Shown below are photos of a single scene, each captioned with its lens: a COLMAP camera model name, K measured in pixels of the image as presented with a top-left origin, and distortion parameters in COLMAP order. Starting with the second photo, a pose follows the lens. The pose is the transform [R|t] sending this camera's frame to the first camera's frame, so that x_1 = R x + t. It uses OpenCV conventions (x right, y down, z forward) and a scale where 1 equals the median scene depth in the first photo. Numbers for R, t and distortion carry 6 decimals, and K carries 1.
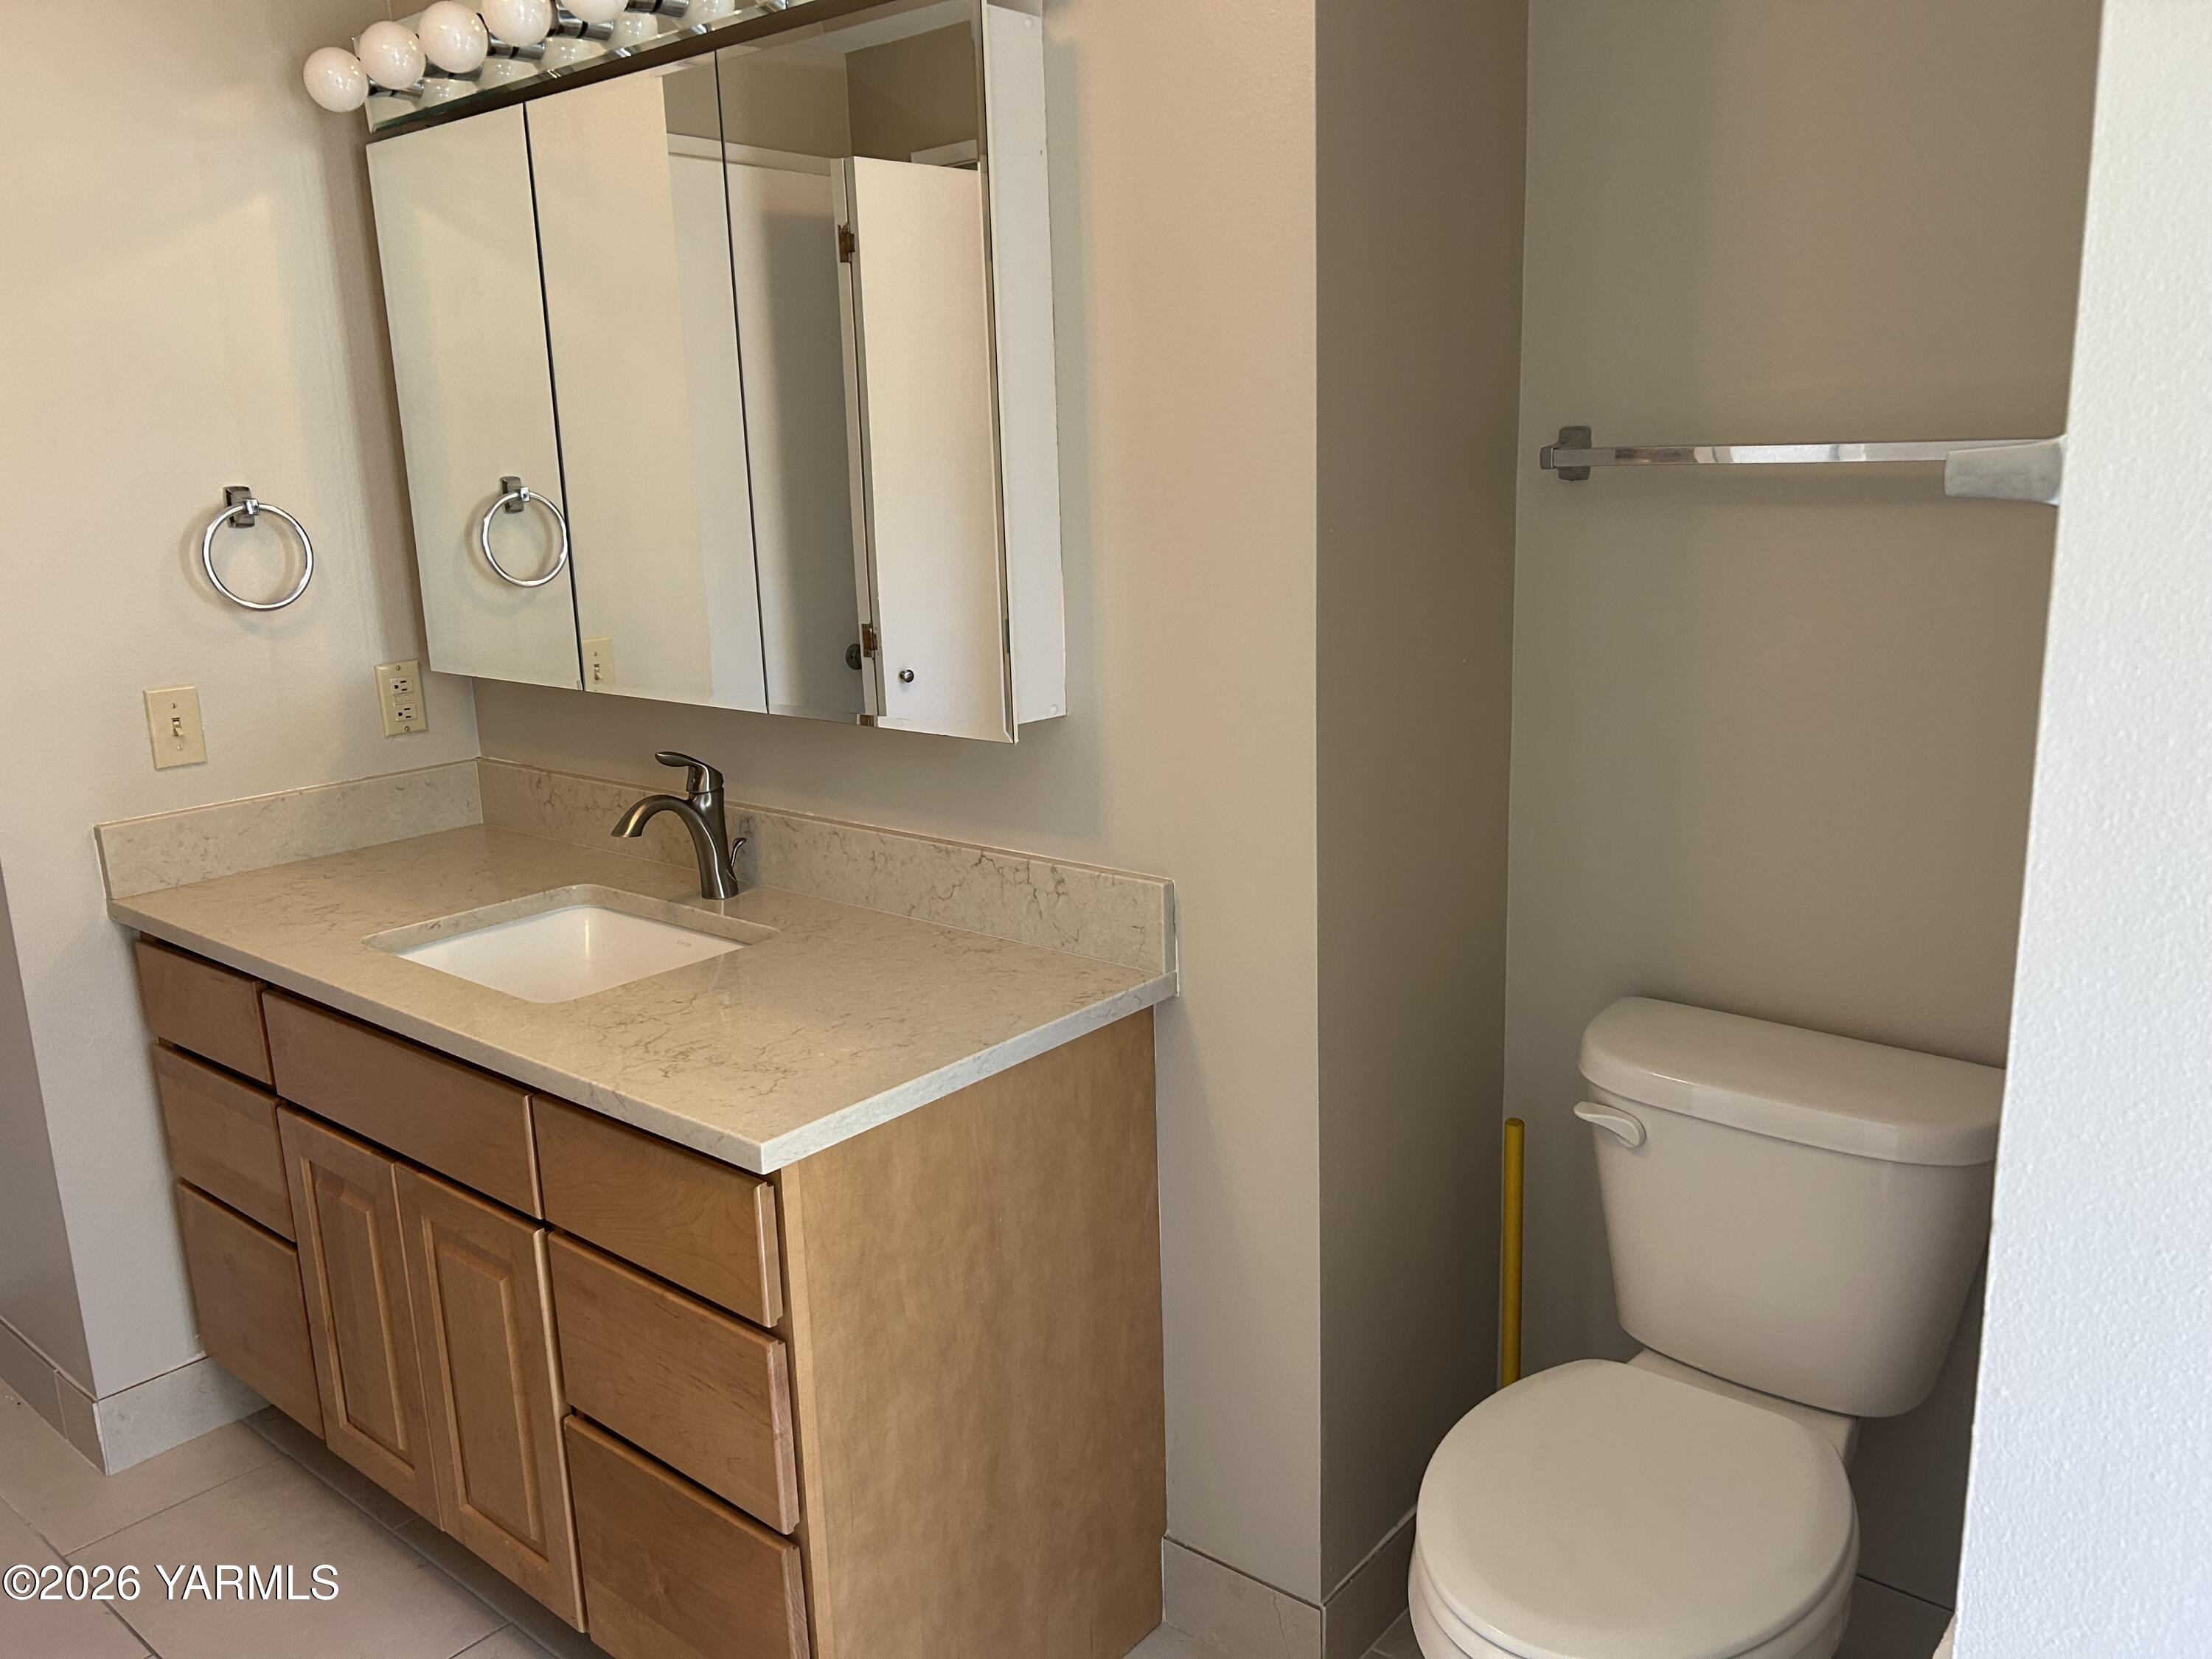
lens RADIAL K [[1663.1, 0, 1102.1], [0, 1663.1, 824.5], [0, 0, 1]] dist [0.059971, -0.071410]
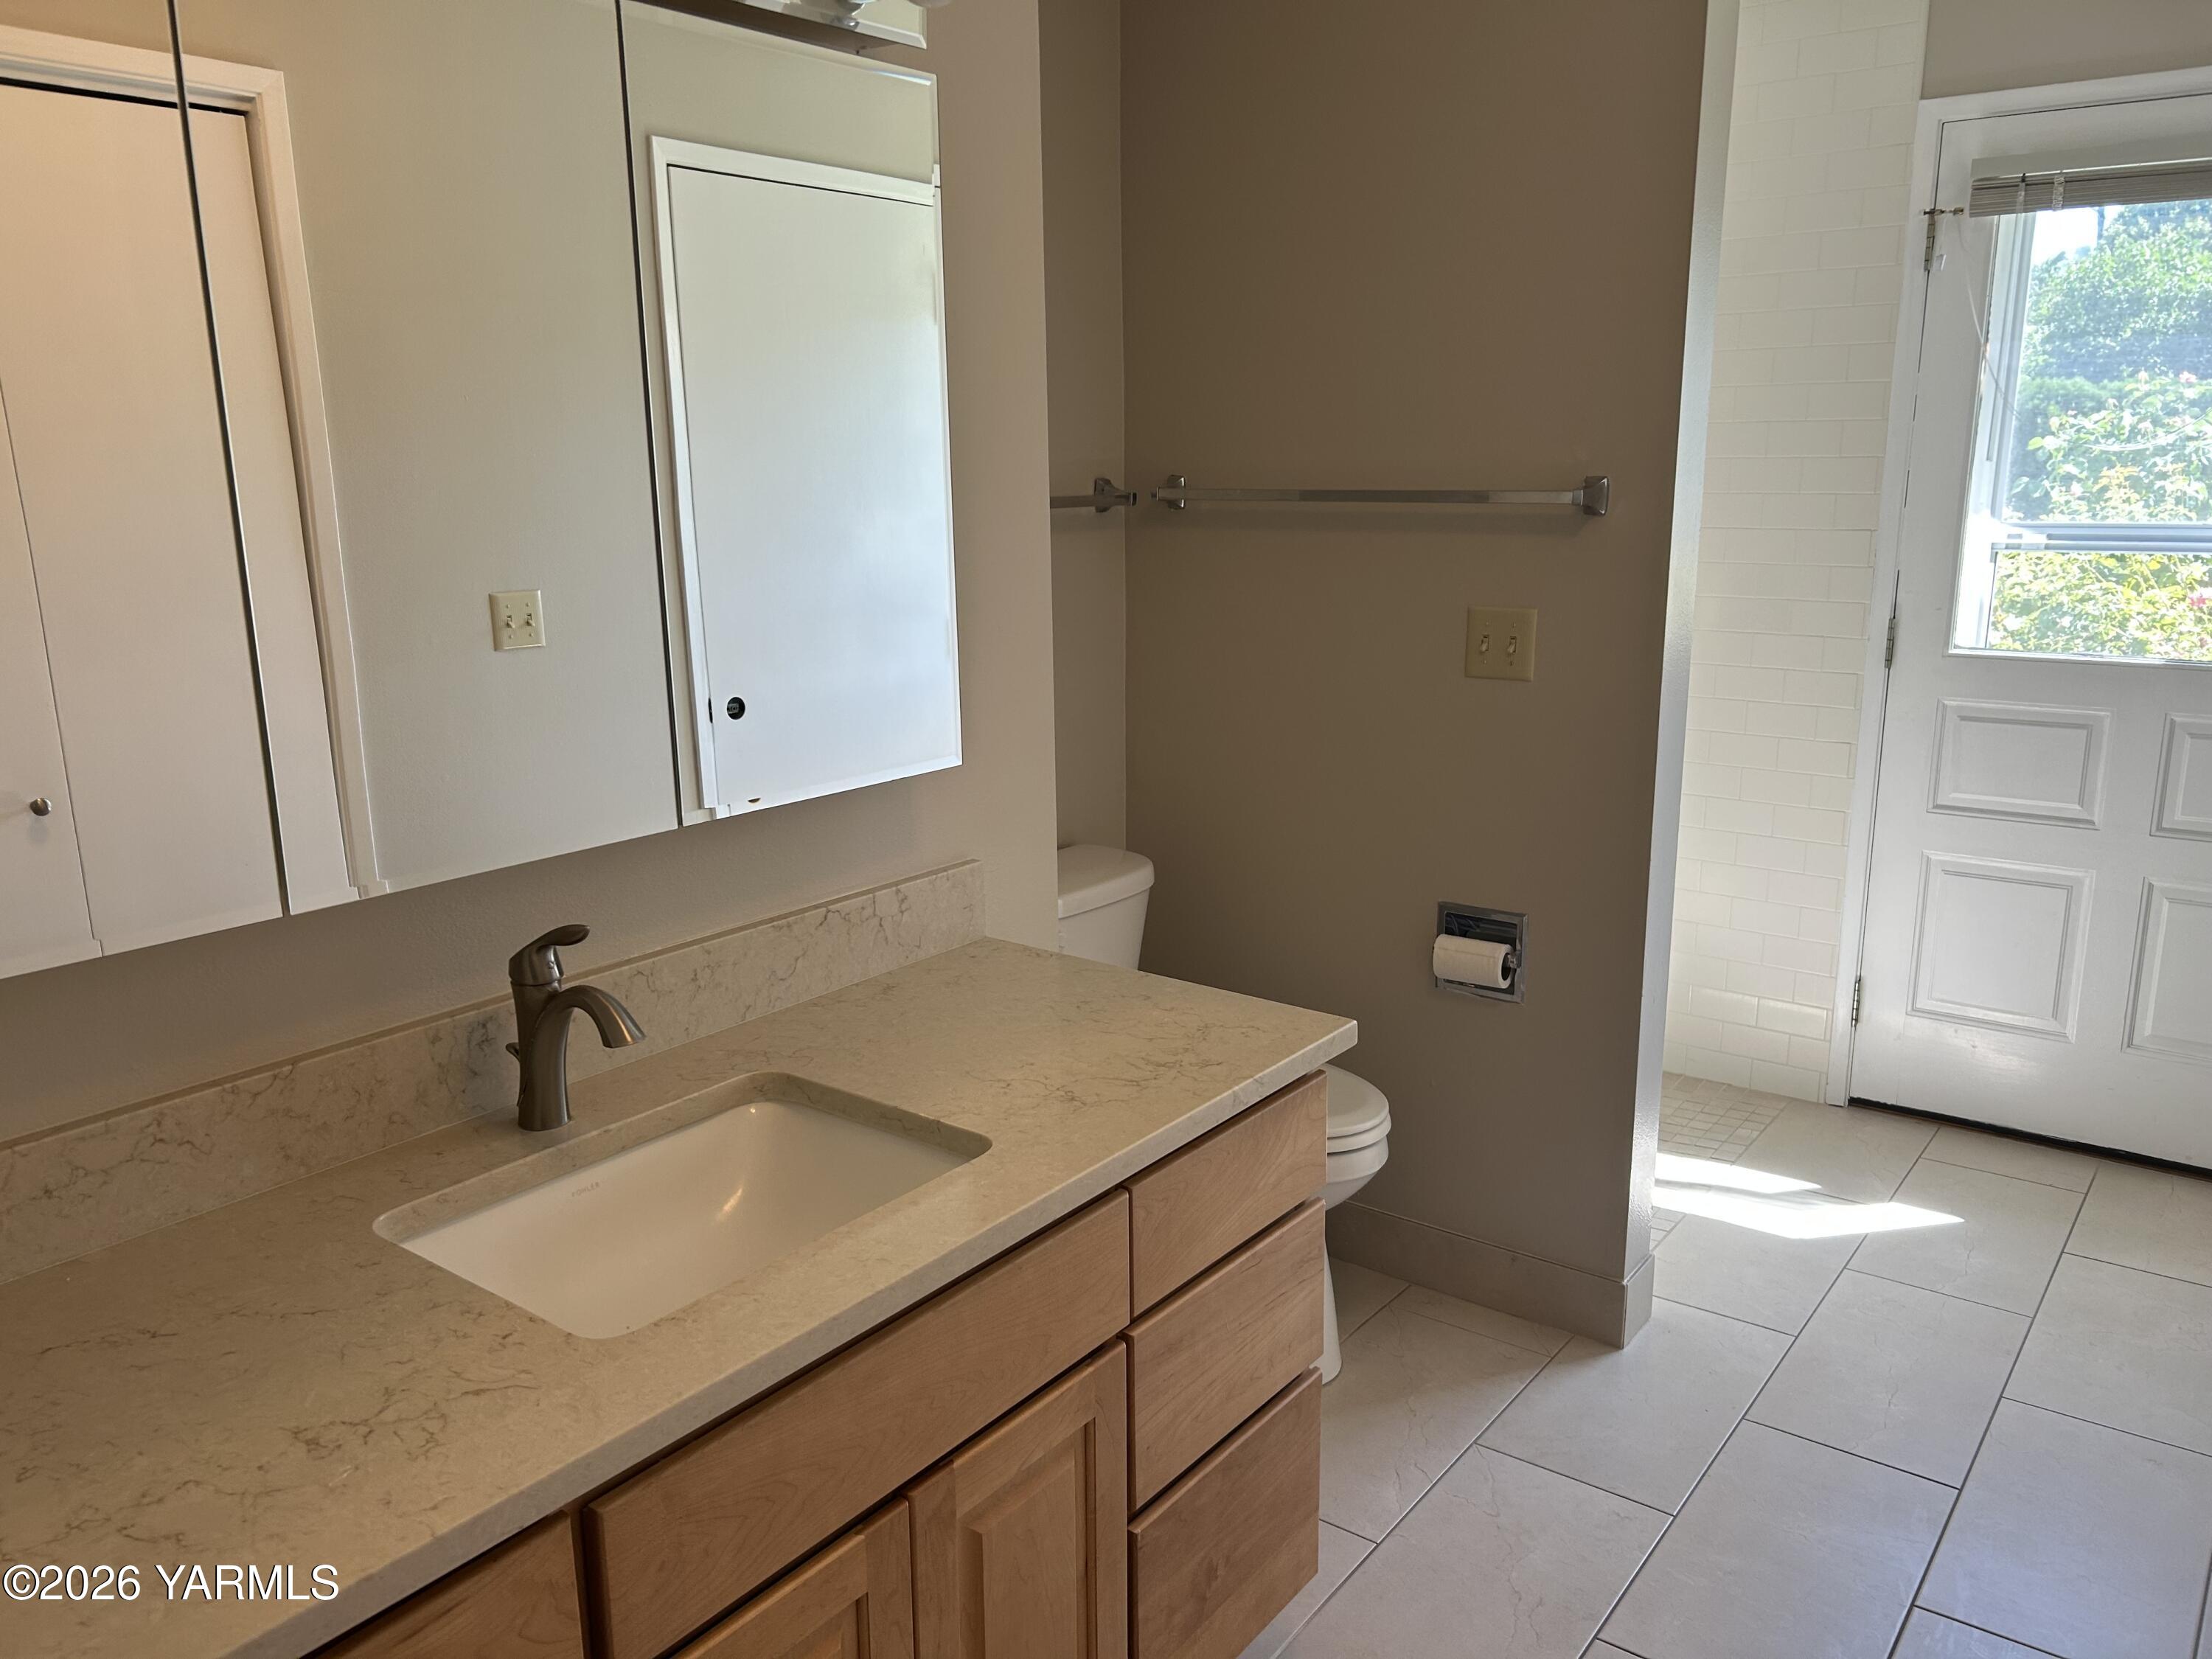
lens RADIAL K [[1663.1, 0, 1102.1], [0, 1663.1, 836.4], [0, 0, 1]] dist [0.059971, -0.071410]
pose [[-0.043627, -0.187951, 0.981209, -1.060787], [0.241658, 0.950993, 0.192908, -0.177917], [-0.969380, 0.245533, 0.003931, 0.849166]]
